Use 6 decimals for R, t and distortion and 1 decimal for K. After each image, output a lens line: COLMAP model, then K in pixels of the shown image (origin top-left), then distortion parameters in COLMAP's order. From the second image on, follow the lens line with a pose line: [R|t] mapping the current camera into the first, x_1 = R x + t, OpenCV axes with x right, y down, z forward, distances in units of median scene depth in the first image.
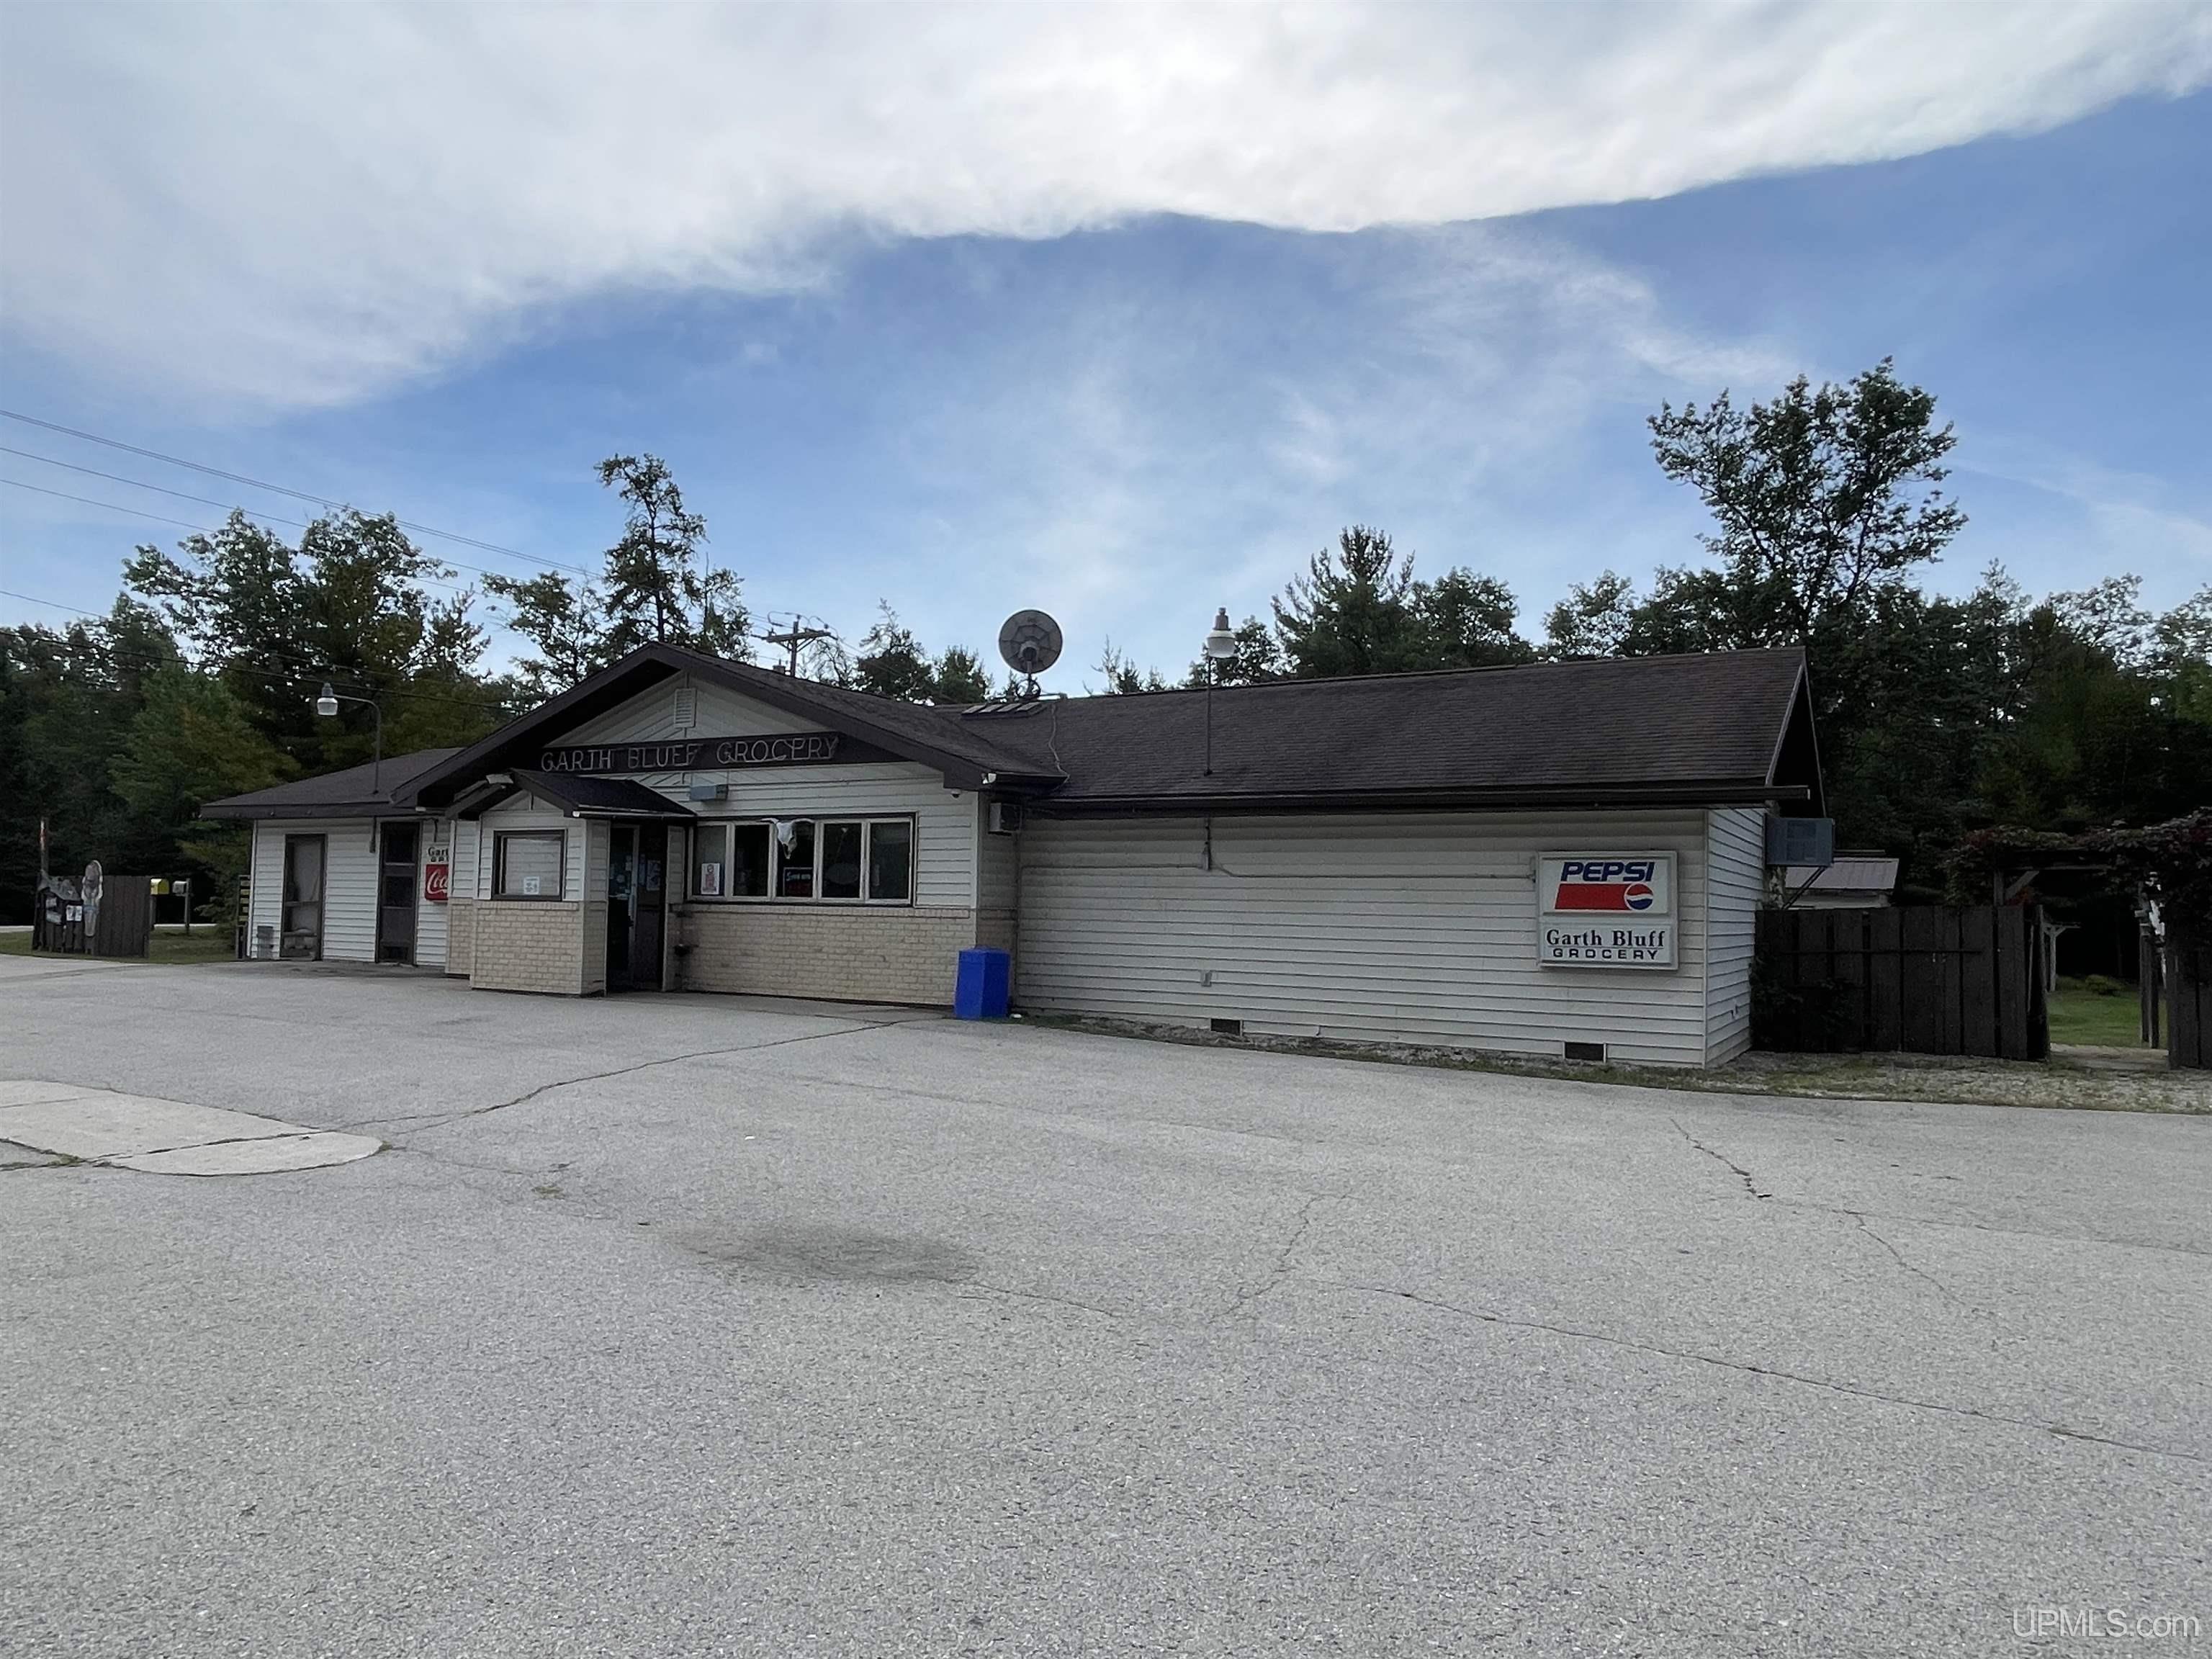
lens RADIAL K [[1412.6, 0, 1101.2], [0, 1412.6, 838.1], [0, 0, 1]] dist [-0.002856, -0.003899]
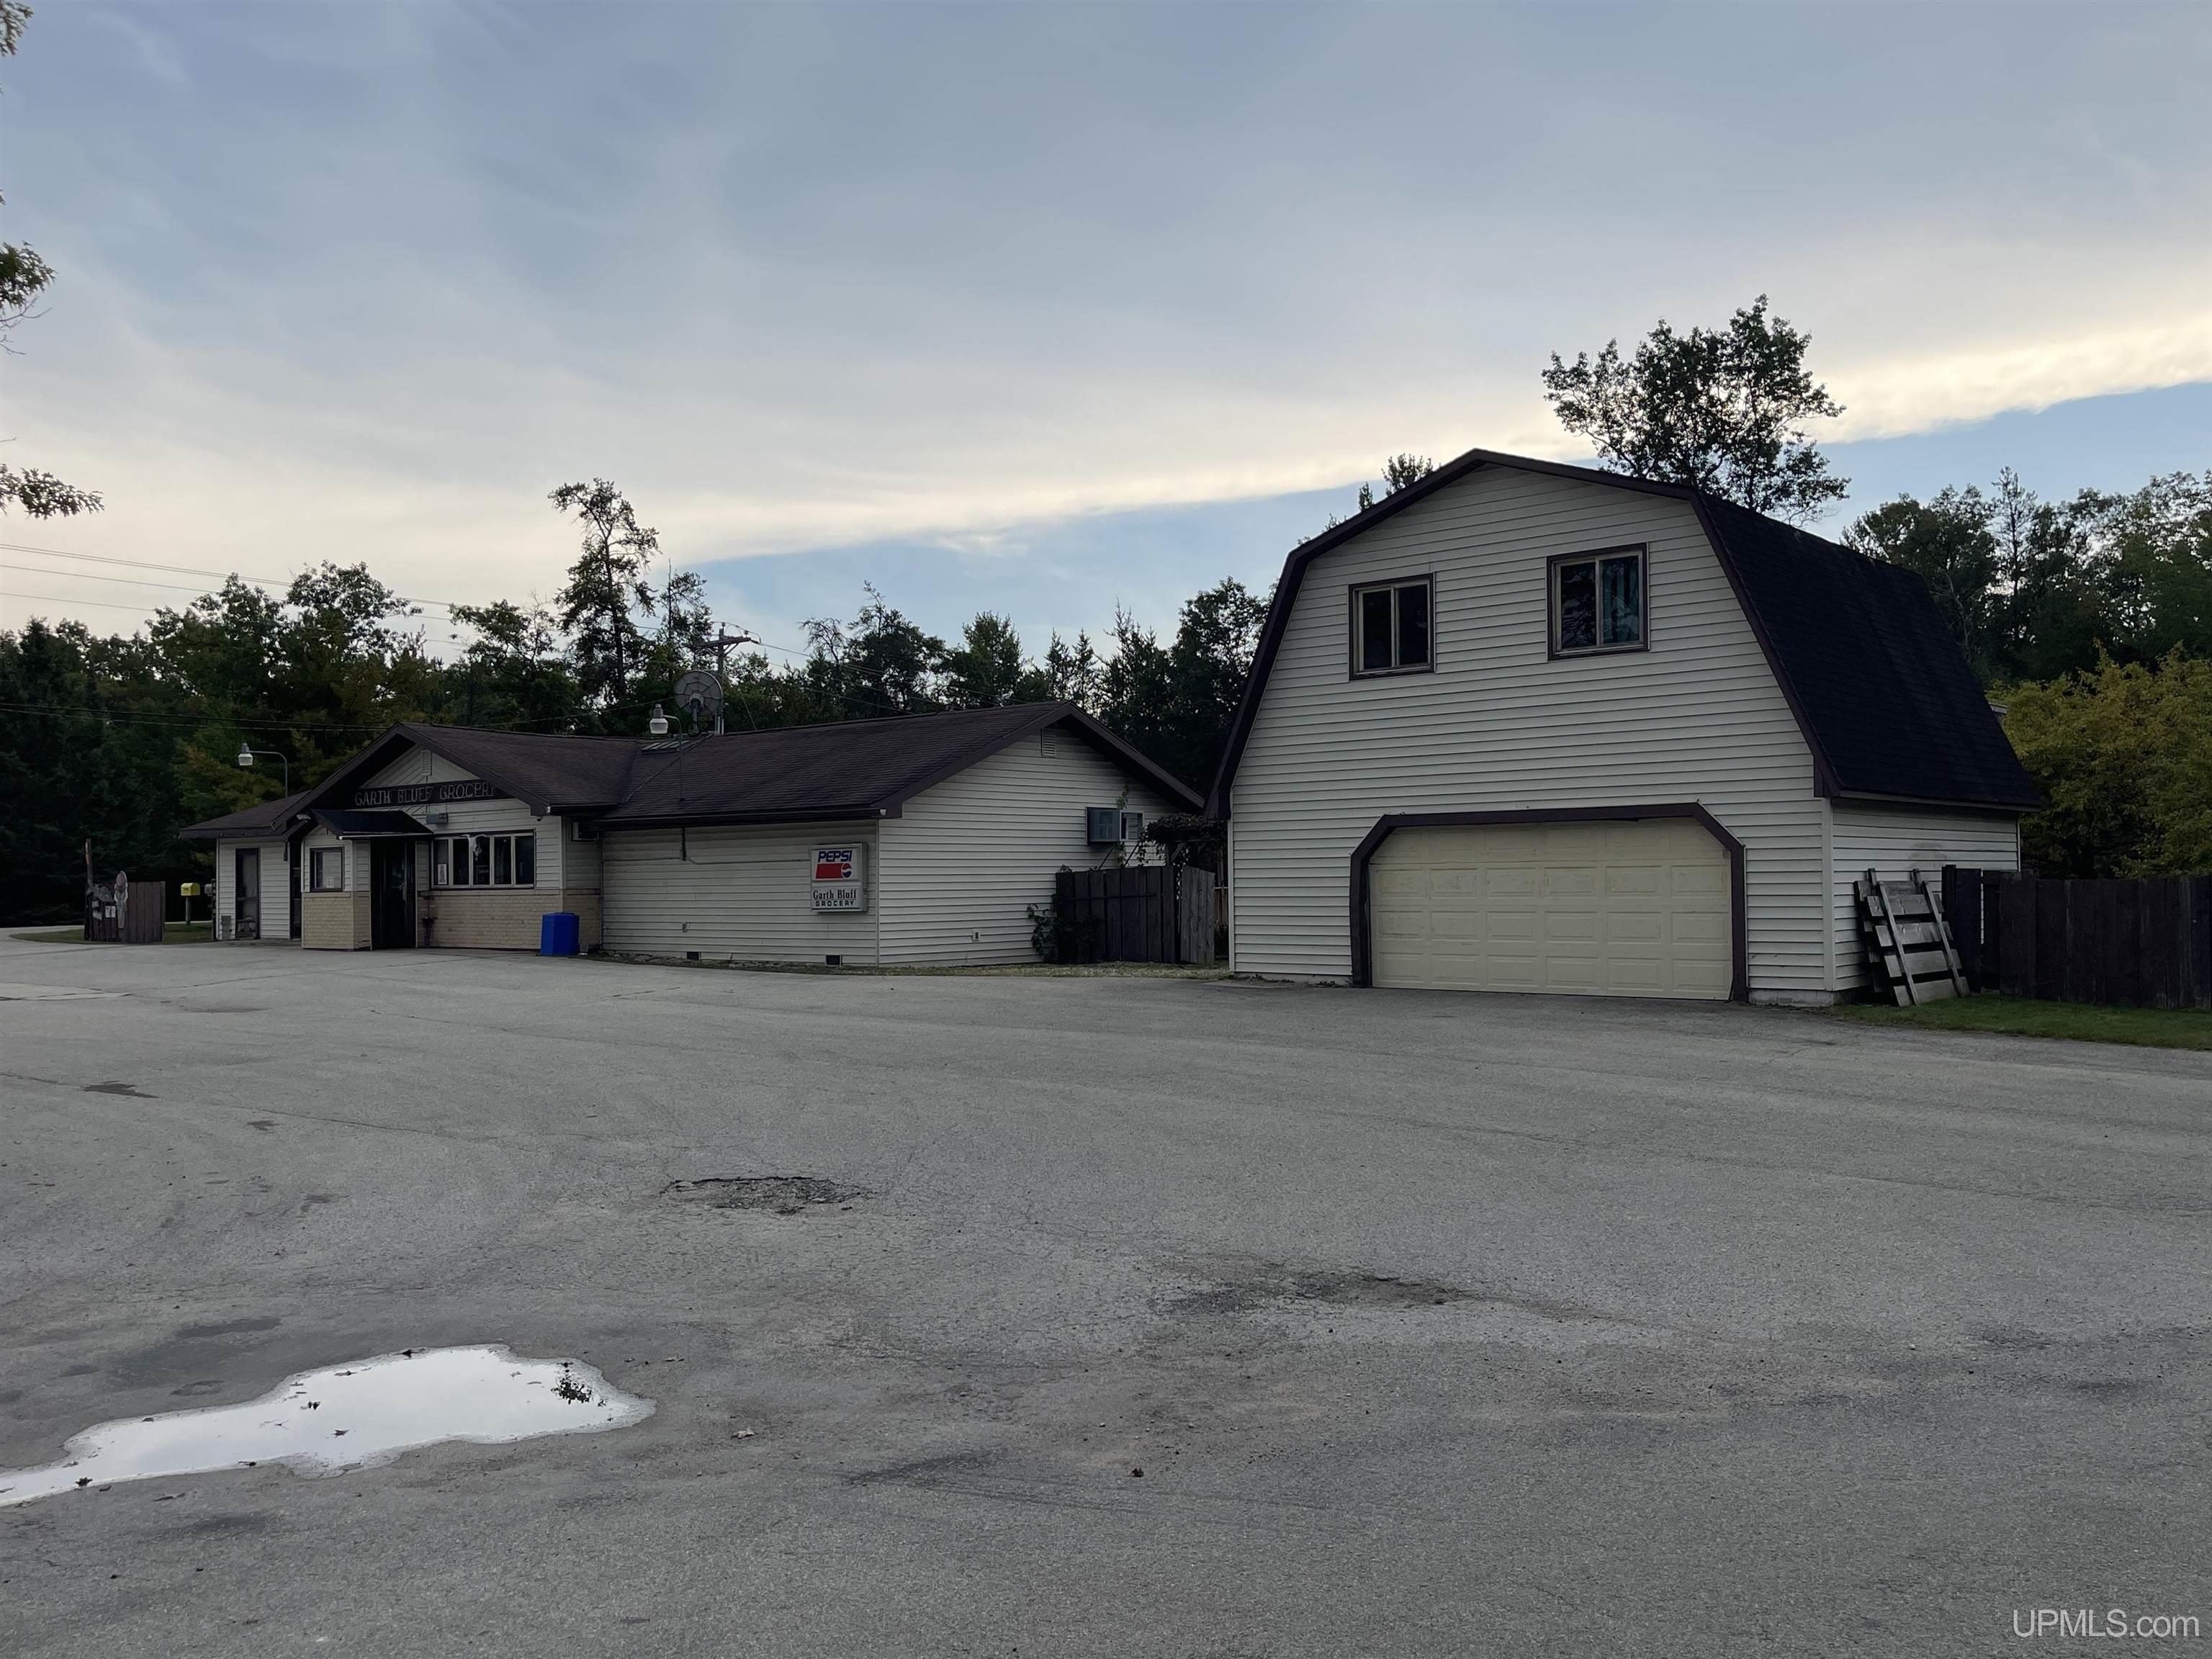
lens RADIAL K [[1811.6, 0, 1126.9], [0, 1811.6, 860.7], [0, 0, 1]] dist [0.008152, 0.034689]
pose [[0.984789, -0.033788, -0.170439, 0.429574], [0.040165, 0.998611, 0.034106, -0.012567], [0.169050, -0.040433, 0.984778, -0.445472]]
